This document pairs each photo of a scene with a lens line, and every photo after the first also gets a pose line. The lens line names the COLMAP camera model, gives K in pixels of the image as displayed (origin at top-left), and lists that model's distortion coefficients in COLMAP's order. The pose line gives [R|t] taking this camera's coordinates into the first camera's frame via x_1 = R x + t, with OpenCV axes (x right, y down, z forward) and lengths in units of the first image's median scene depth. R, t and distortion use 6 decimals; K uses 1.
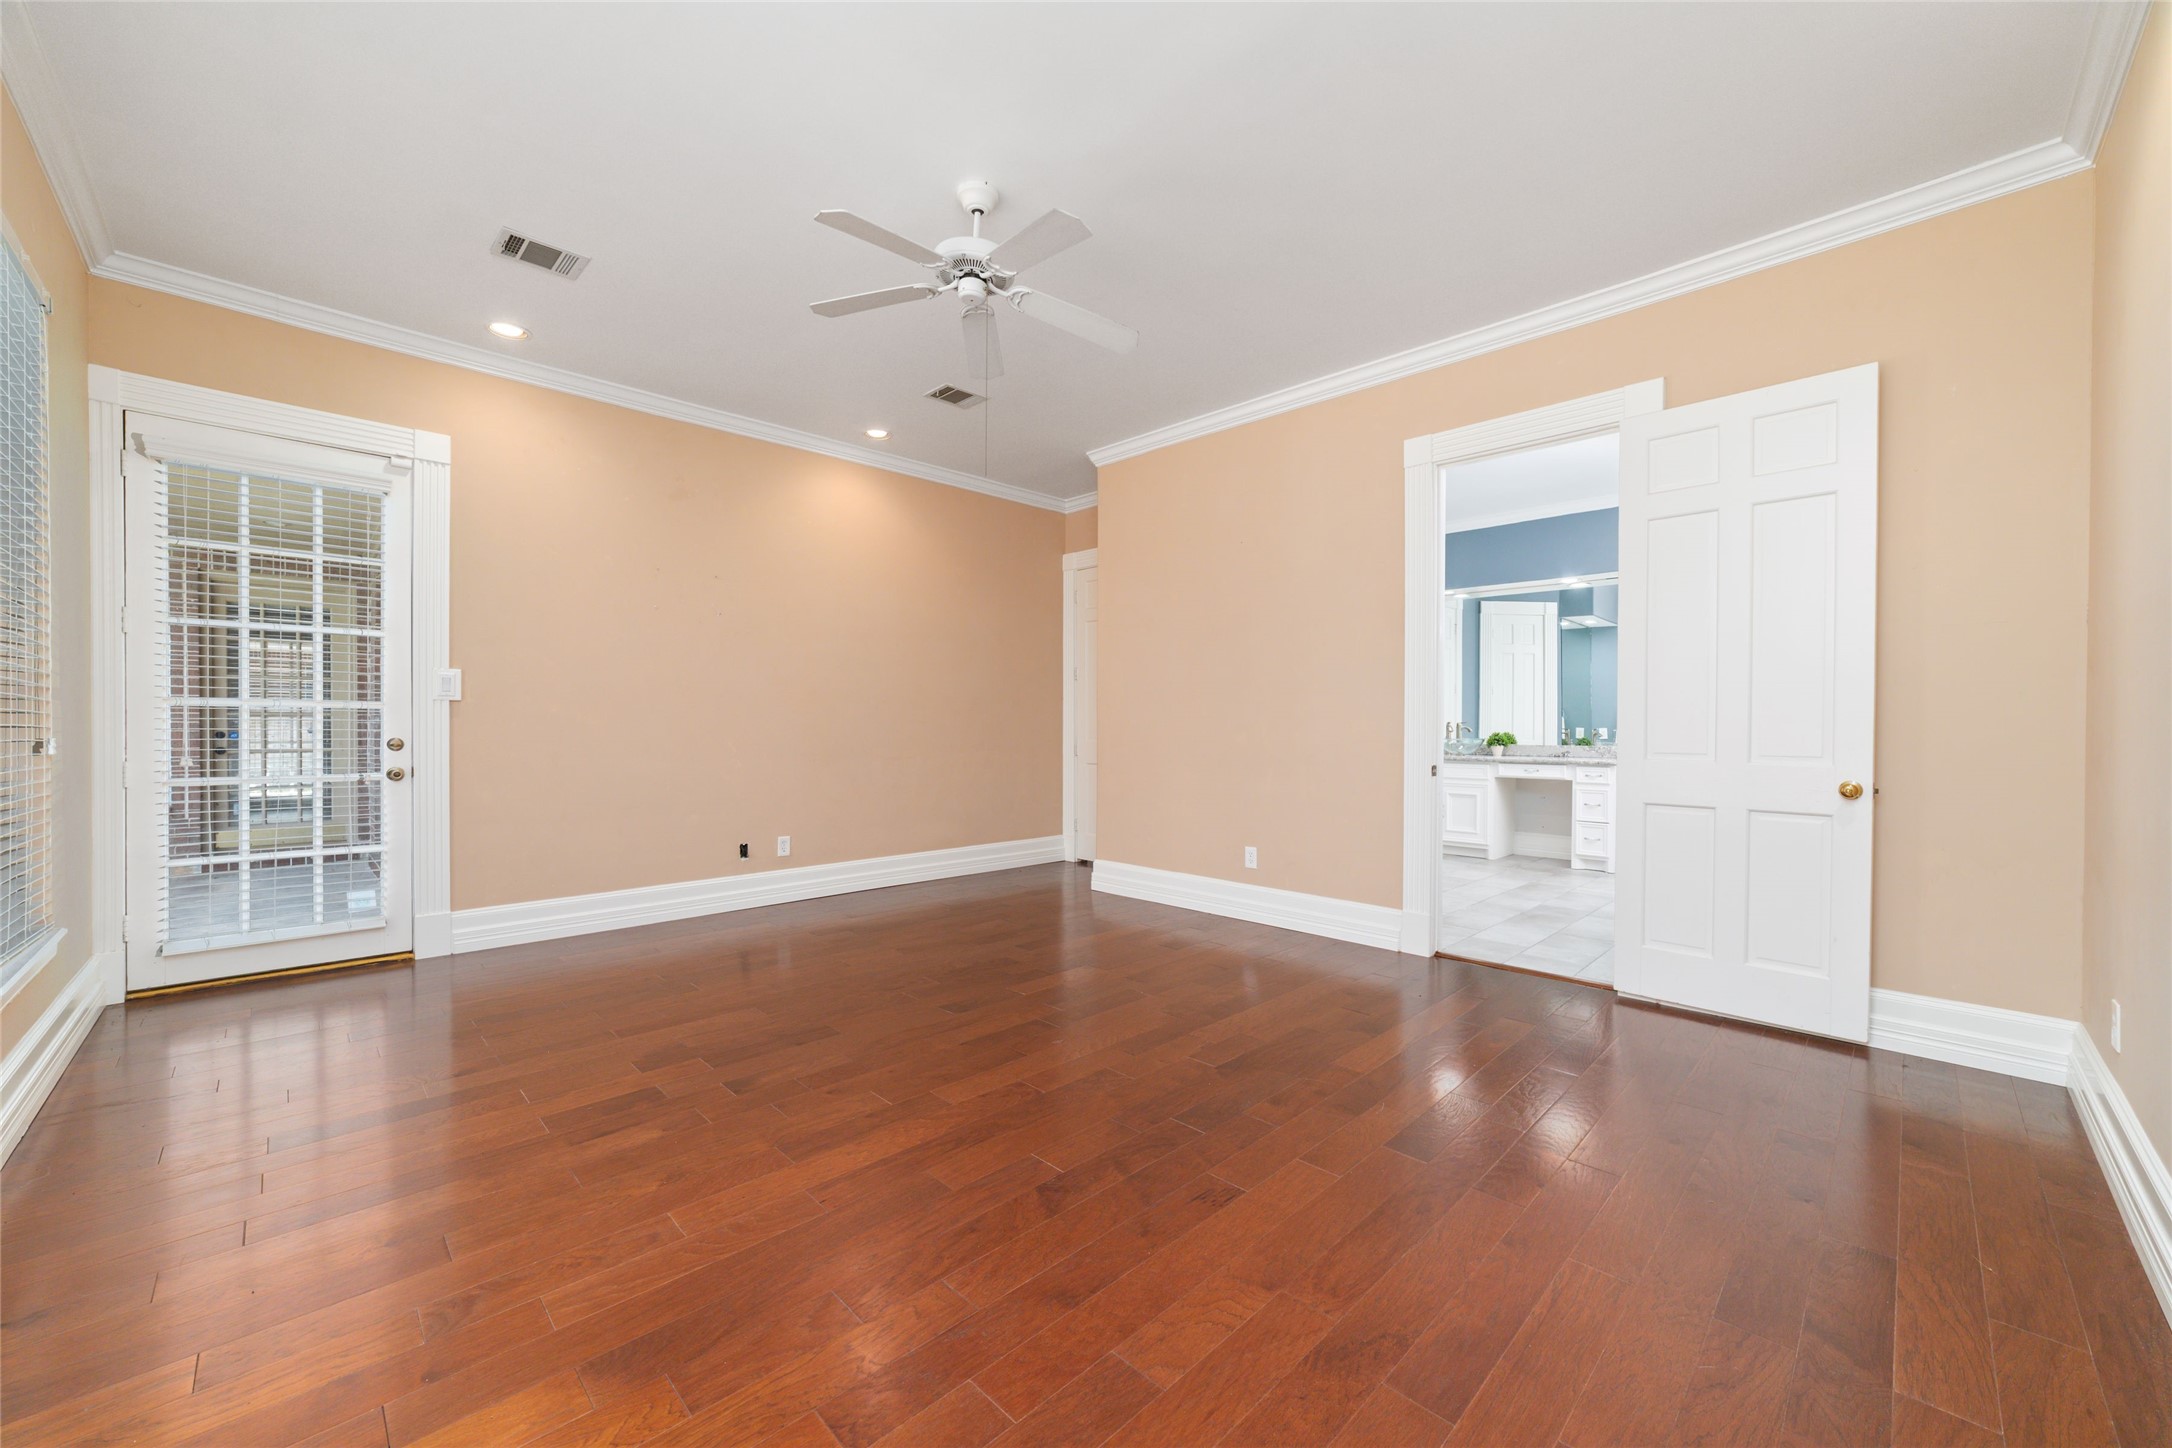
lens RADIAL K [[826.6, 0, 1092.1], [0, 826.6, 716.5], [0, 0, 1]] dist [-0.016903, 0.000762]
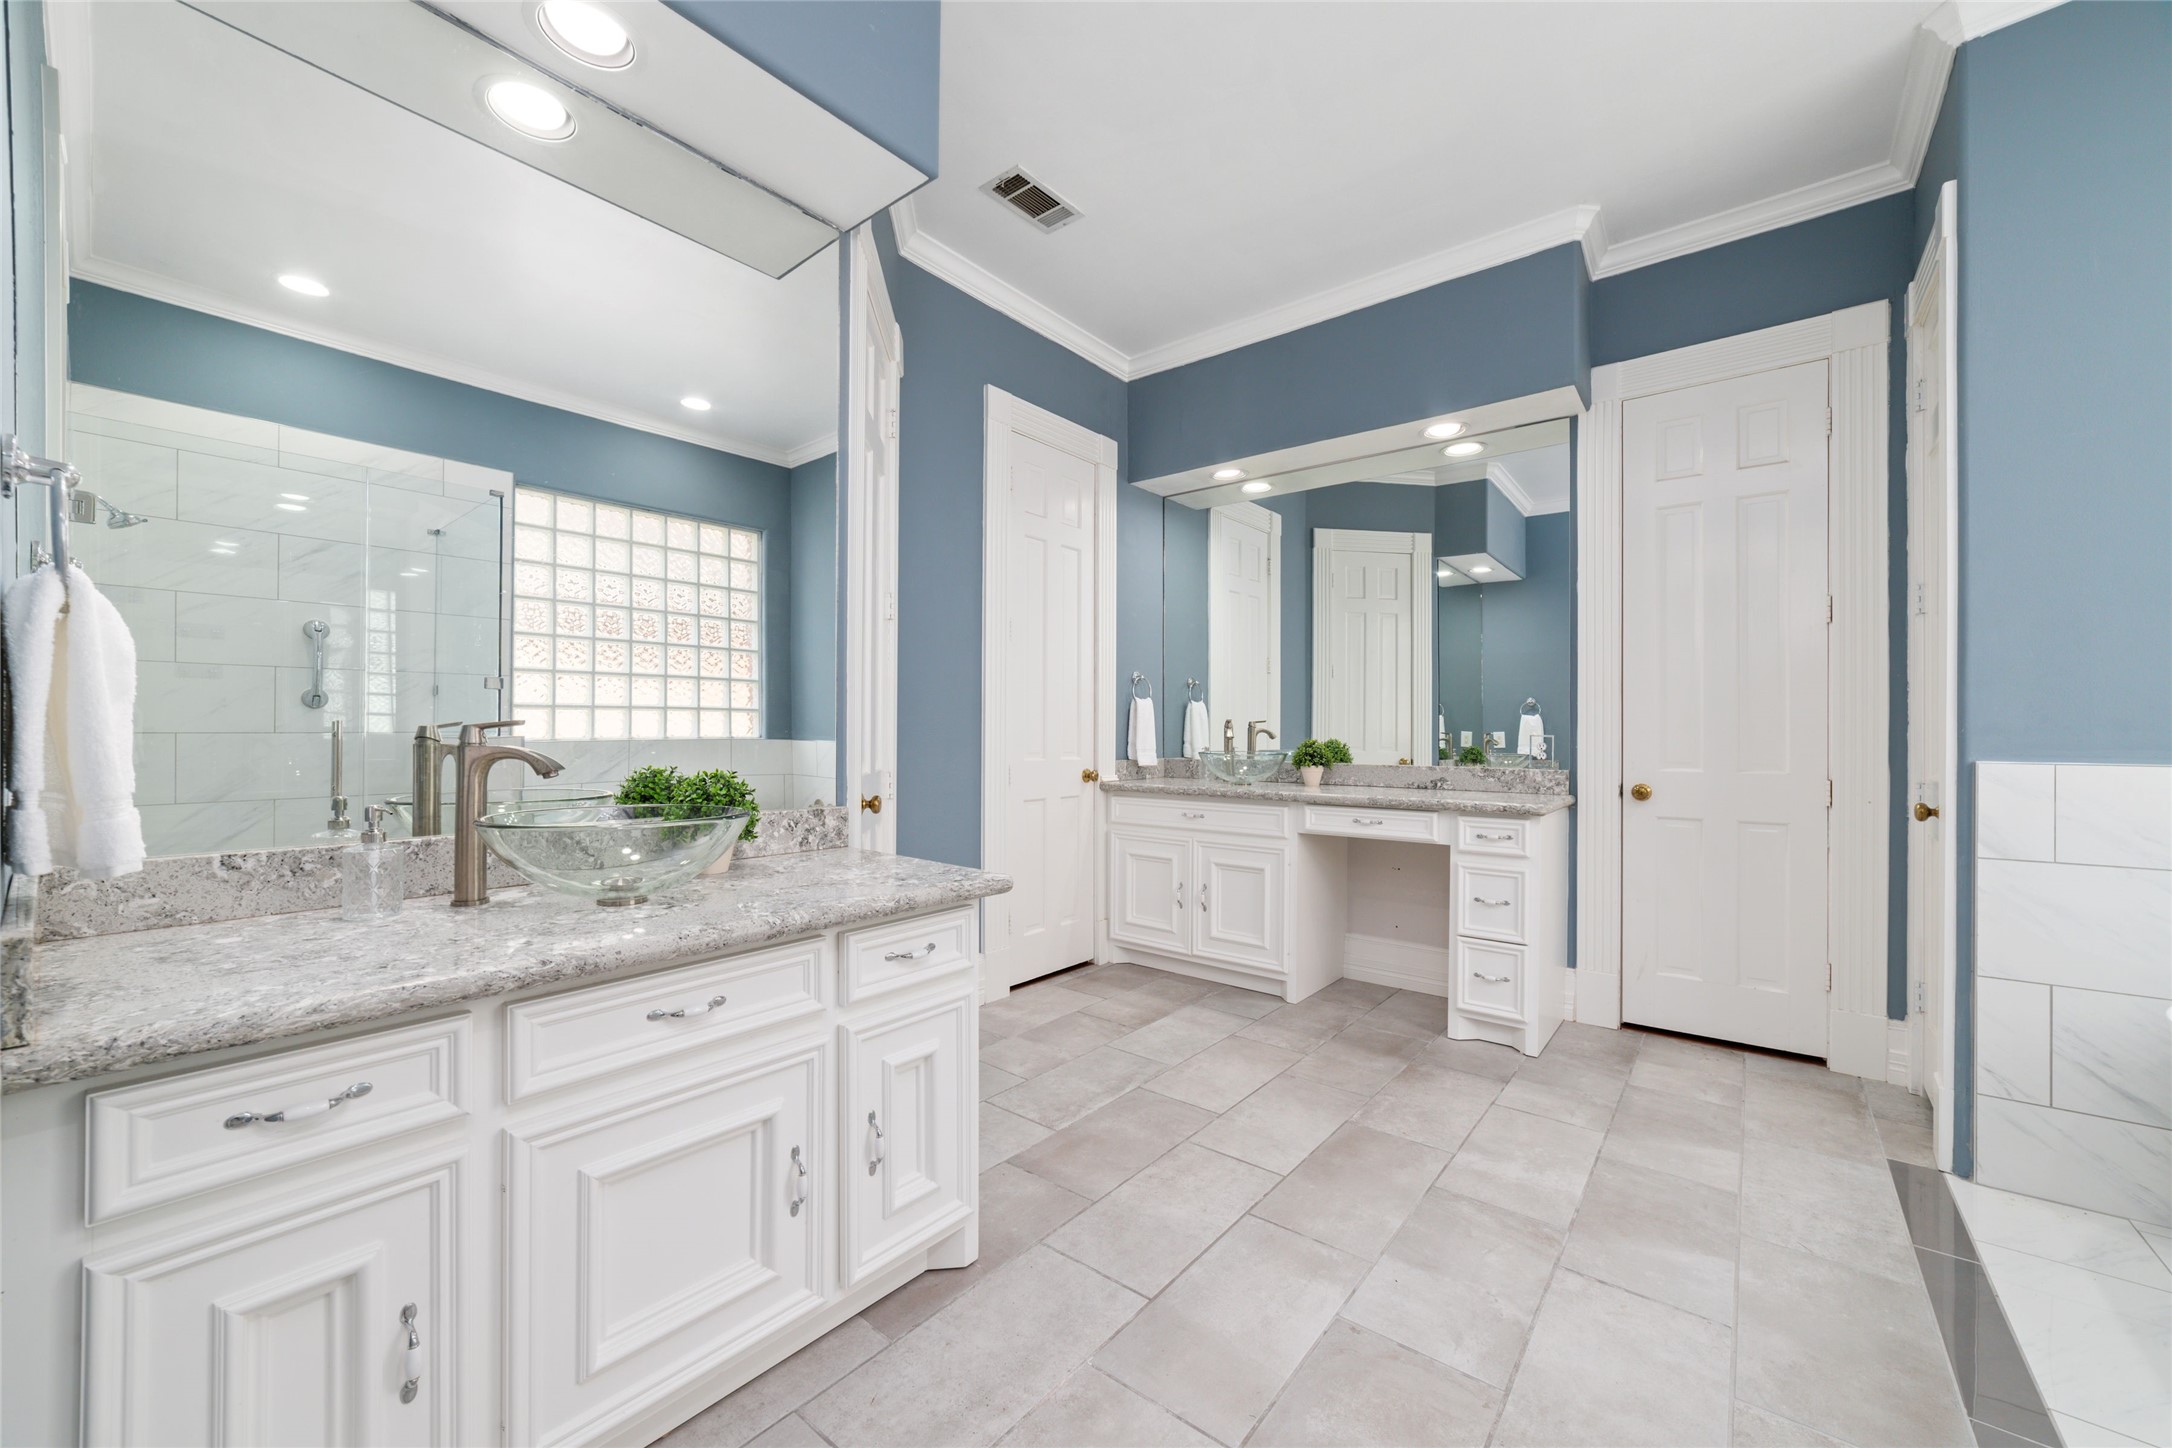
lens RADIAL K [[826.6, 0, 1083.2], [0, 826.6, 726.9], [0, 0, 1]] dist [-0.016903, 0.000762]
pose [[0.994985, -0.003252, 0.099972, 0.313969], [0.002902, 0.999989, 0.003653, 0.008911], [-0.099983, -0.003345, 0.994984, 0.528090]]
